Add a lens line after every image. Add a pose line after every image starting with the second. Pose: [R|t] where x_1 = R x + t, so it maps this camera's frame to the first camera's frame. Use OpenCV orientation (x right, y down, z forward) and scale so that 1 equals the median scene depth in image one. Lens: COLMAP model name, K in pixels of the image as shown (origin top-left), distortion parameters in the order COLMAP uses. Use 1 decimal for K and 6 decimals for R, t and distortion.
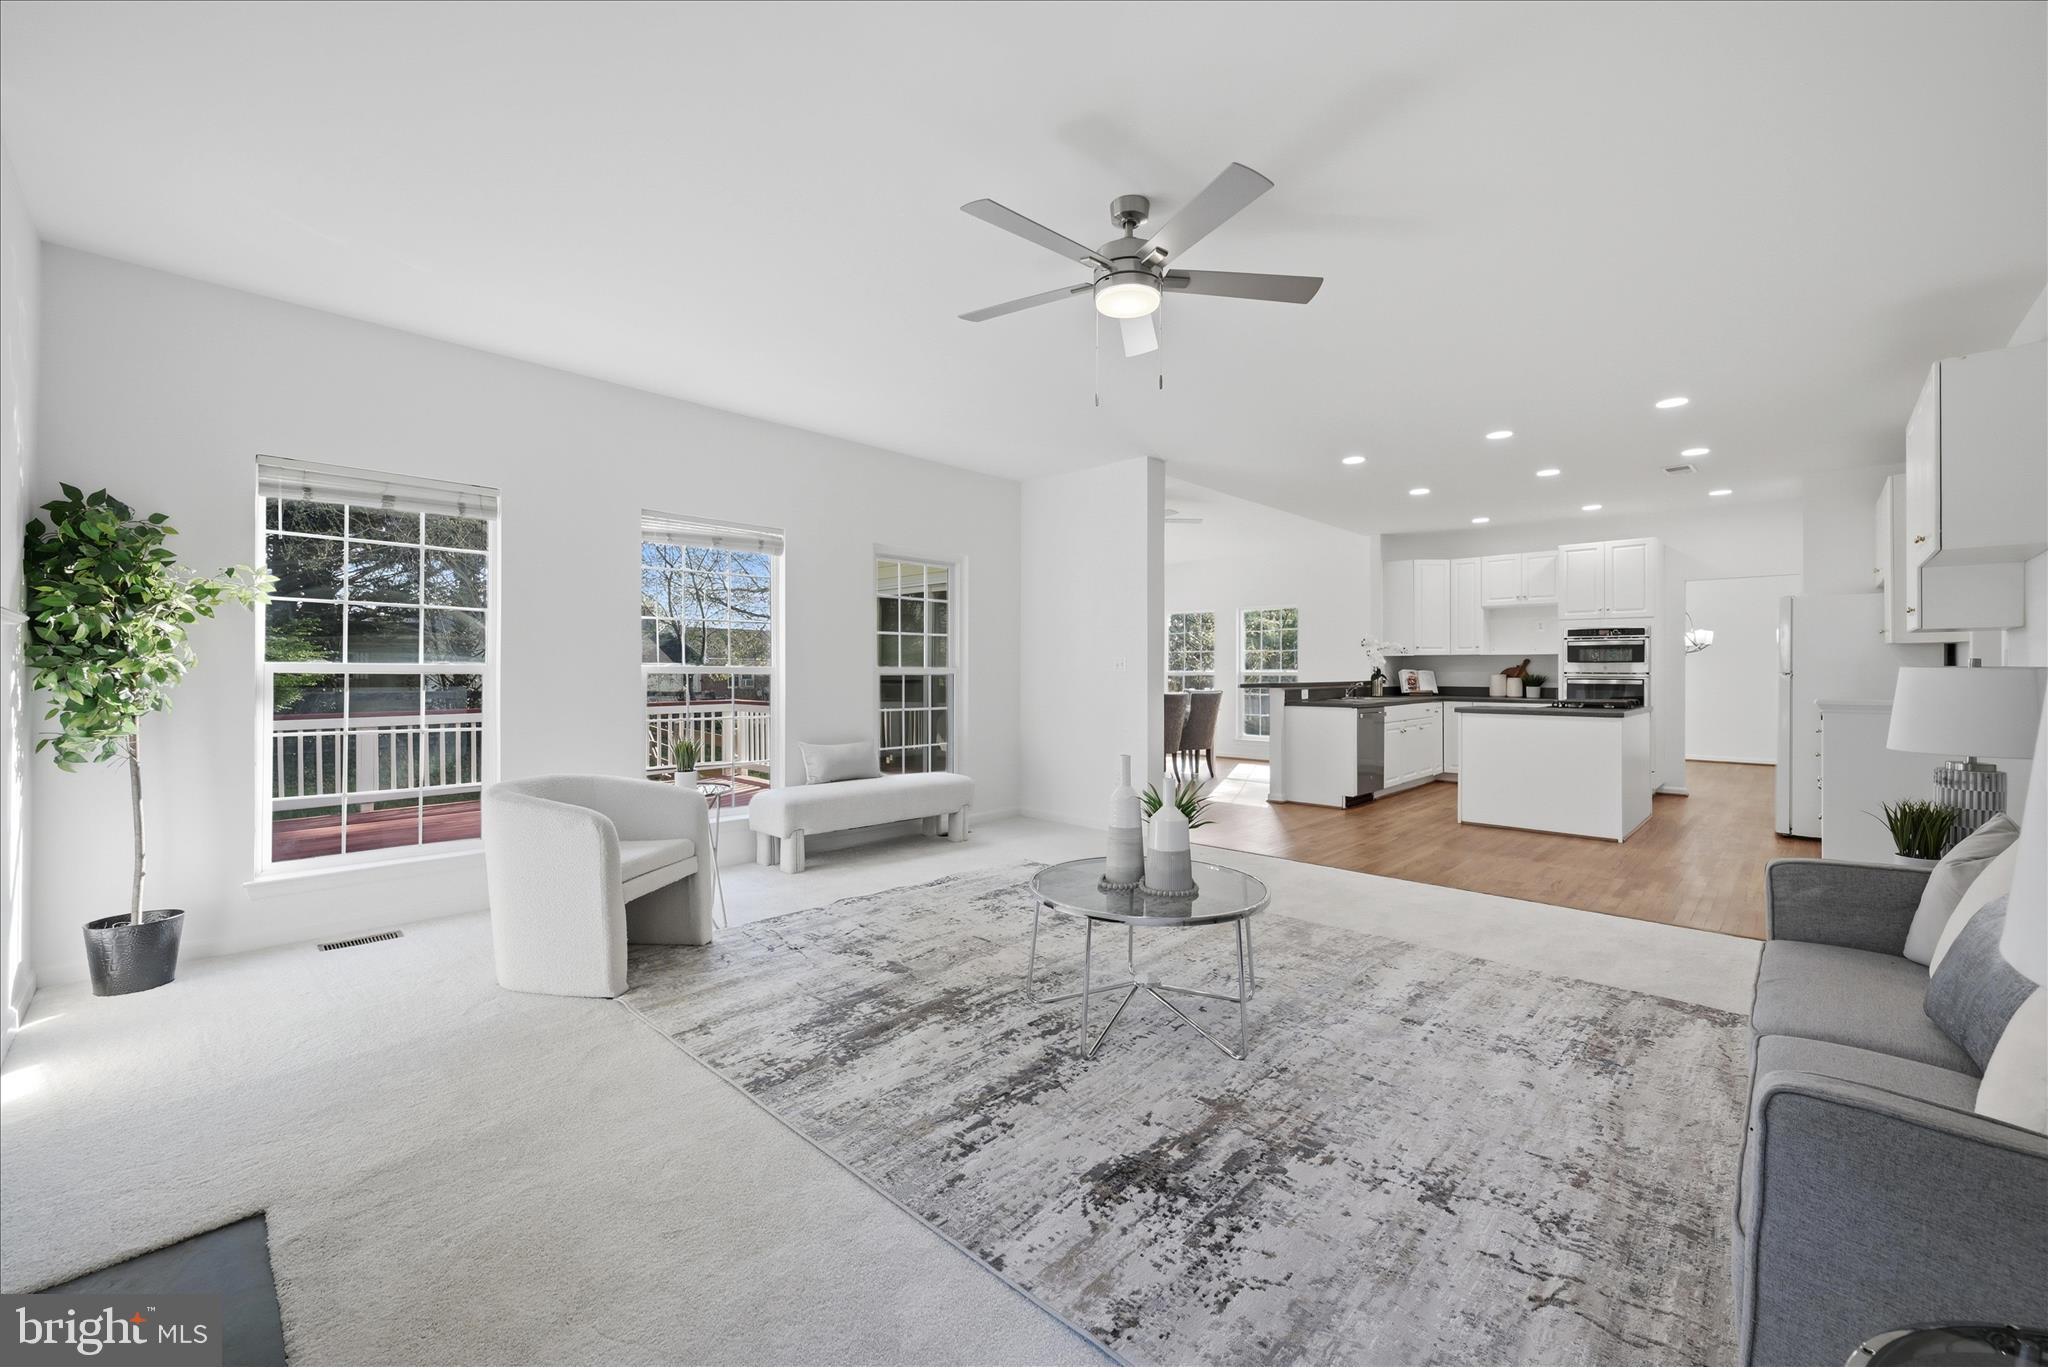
lens RADIAL K [[803.9, 0, 1039.8], [0, 803.9, 674.7], [0, 0, 1]] dist [0.000187, 0.000319]
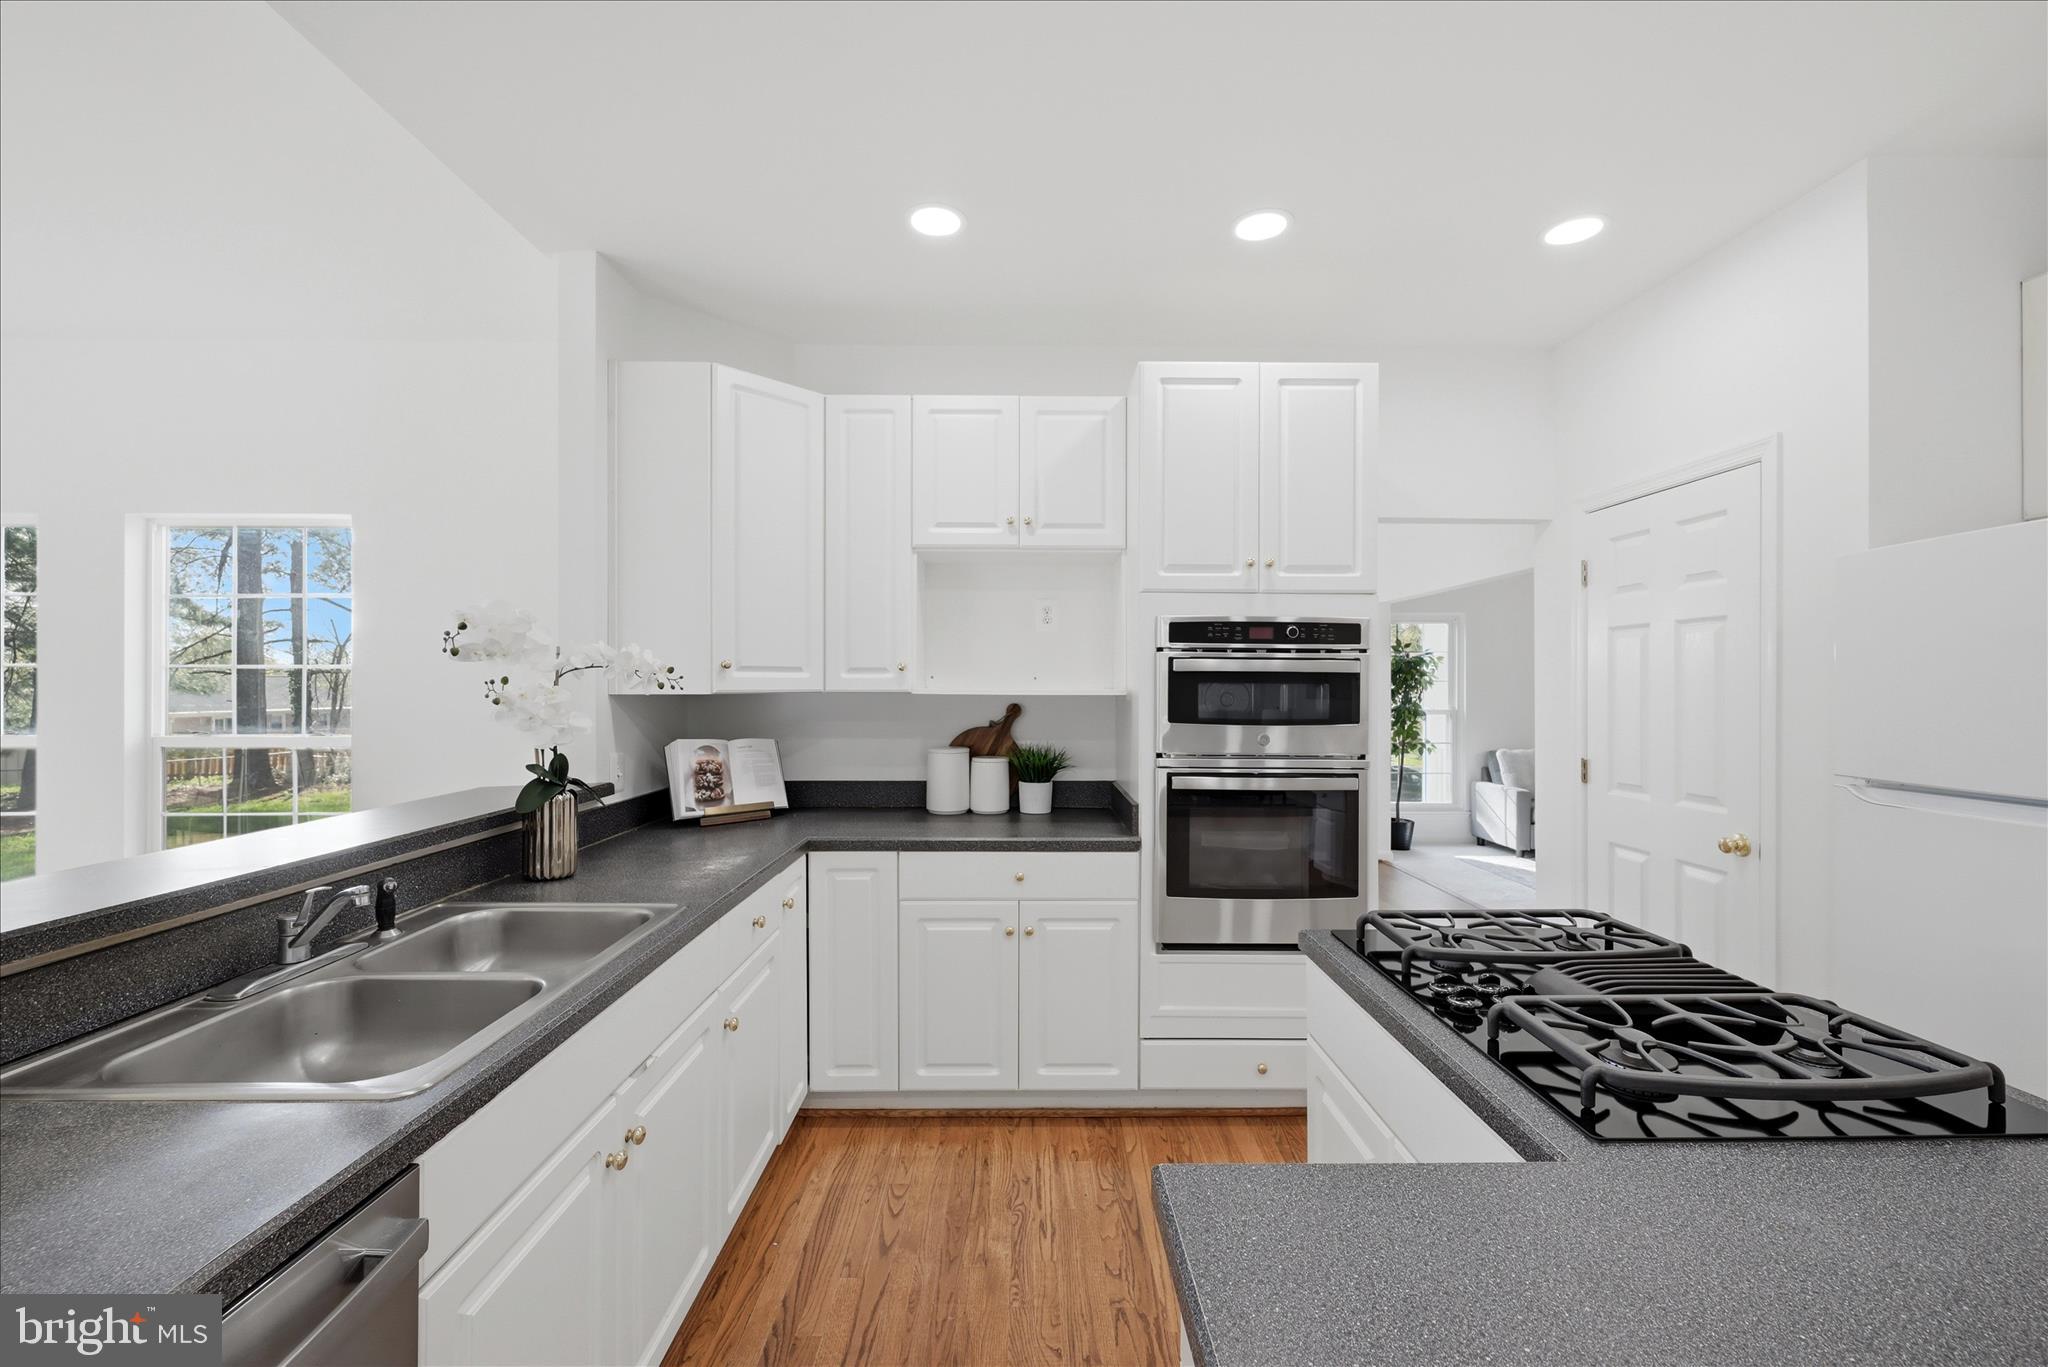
lens RADIAL K [[803.9, 0, 1026.1], [0, 803.9, 691.8], [0, 0, 1]] dist [0.000187, 0.000319]
pose [[0.717427, -0.004294, 0.696620, 0.356547], [0.000026, 0.999981, 0.006137, -0.027435], [-0.696633, -0.004385, 0.717414, 0.737460]]
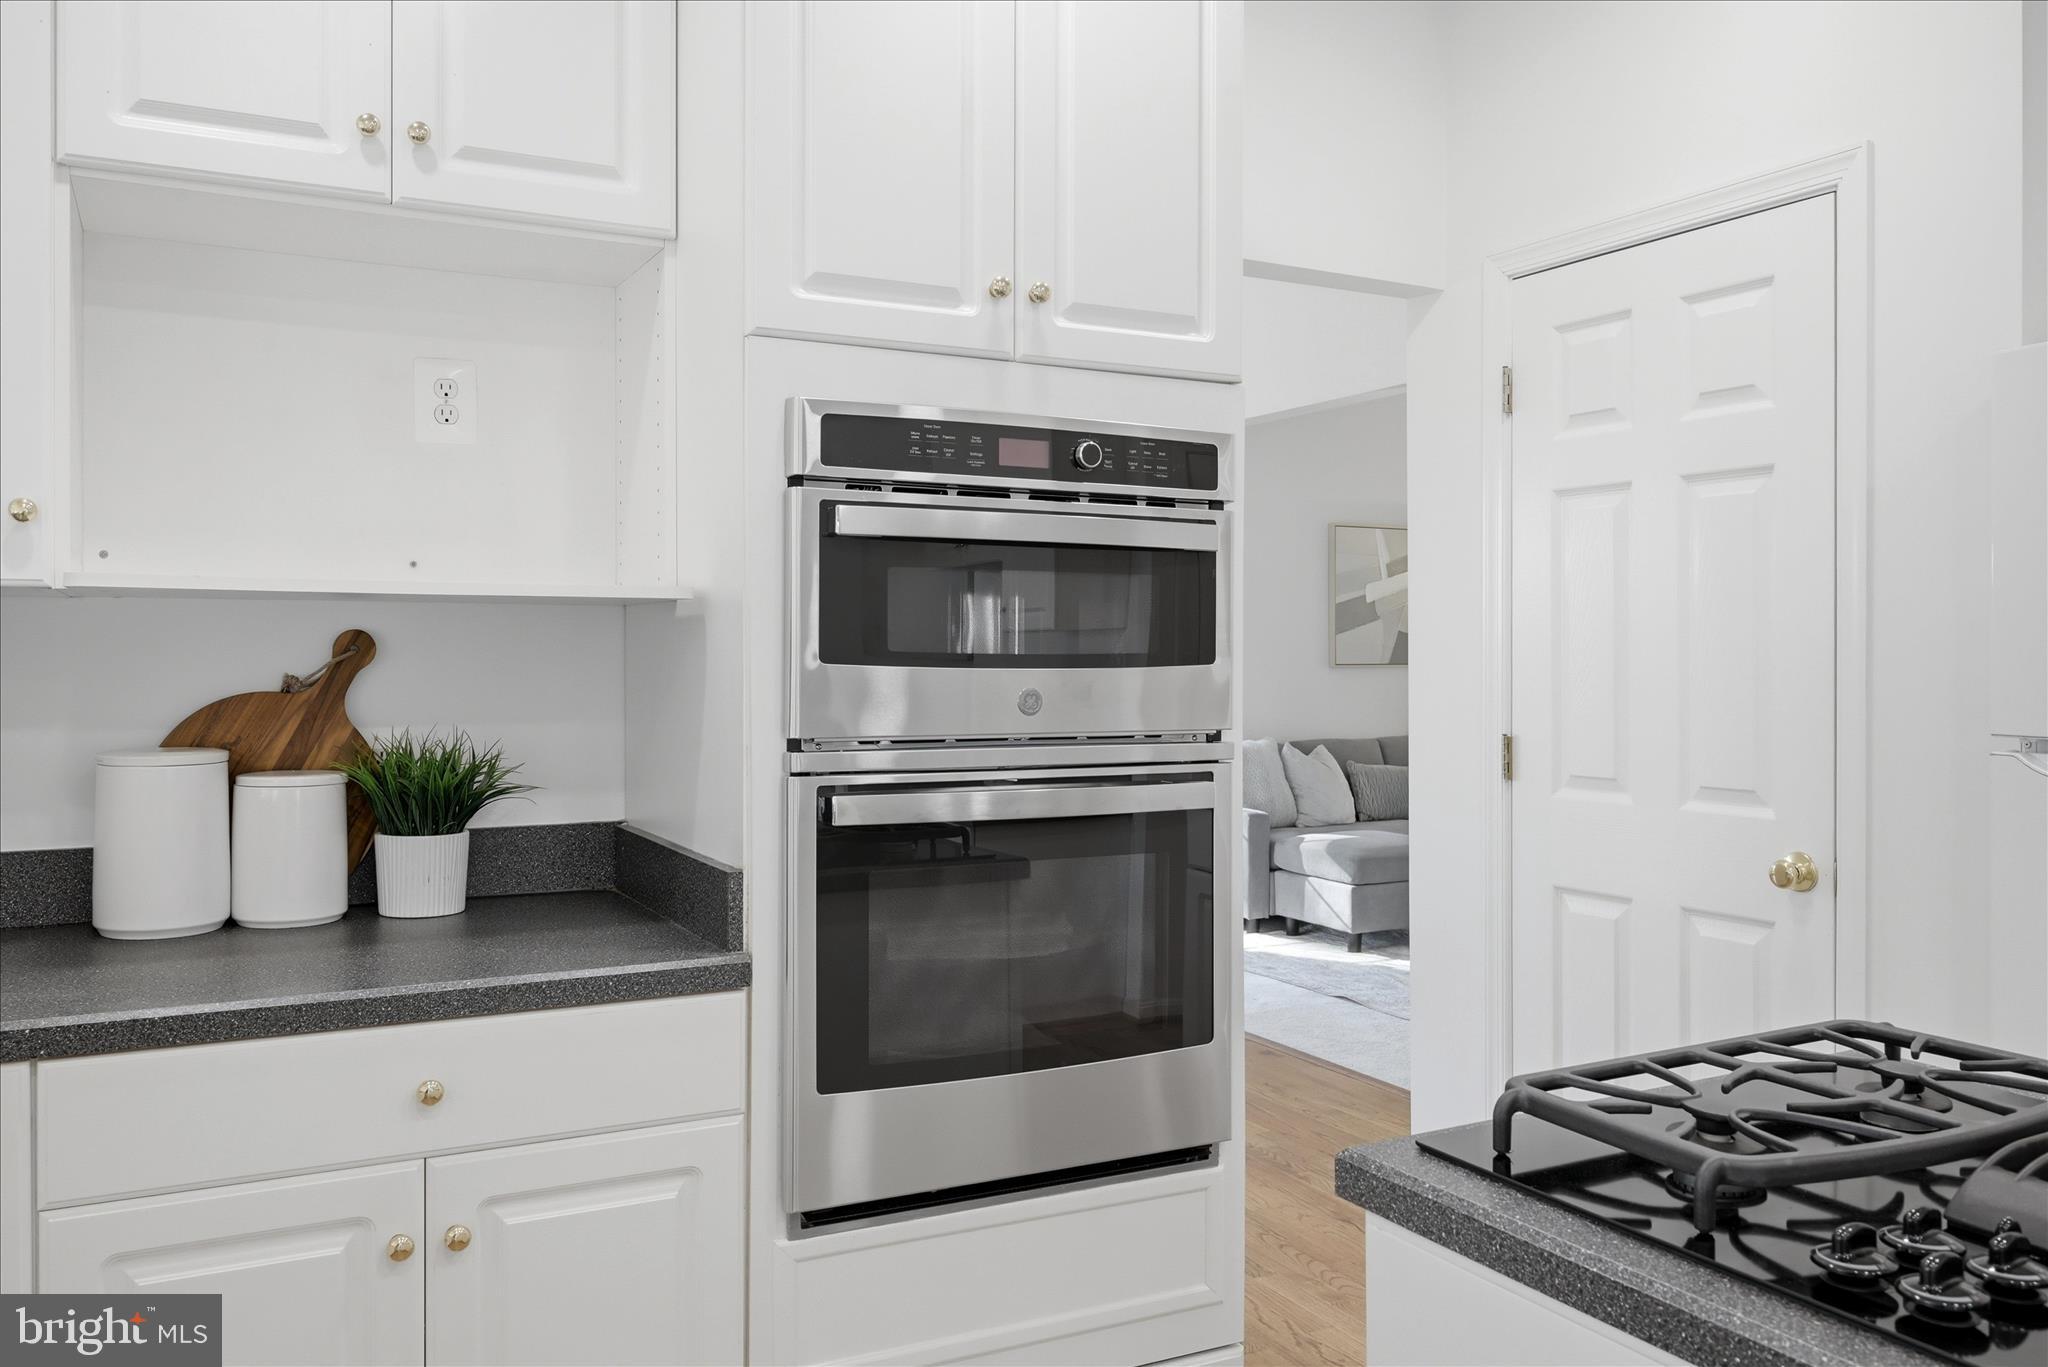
lens RADIAL K [[1589.7, 0, 1023.7], [0, 1589.7, 656.1], [0, 0, 1]] dist [-0.004115, -0.002097]
pose [[0.317300, -0.004742, 0.948313, 0.385924], [0.000722, 0.999988, 0.004759, -0.016436], [-0.948325, -0.000825, 0.317300, 0.808918]]
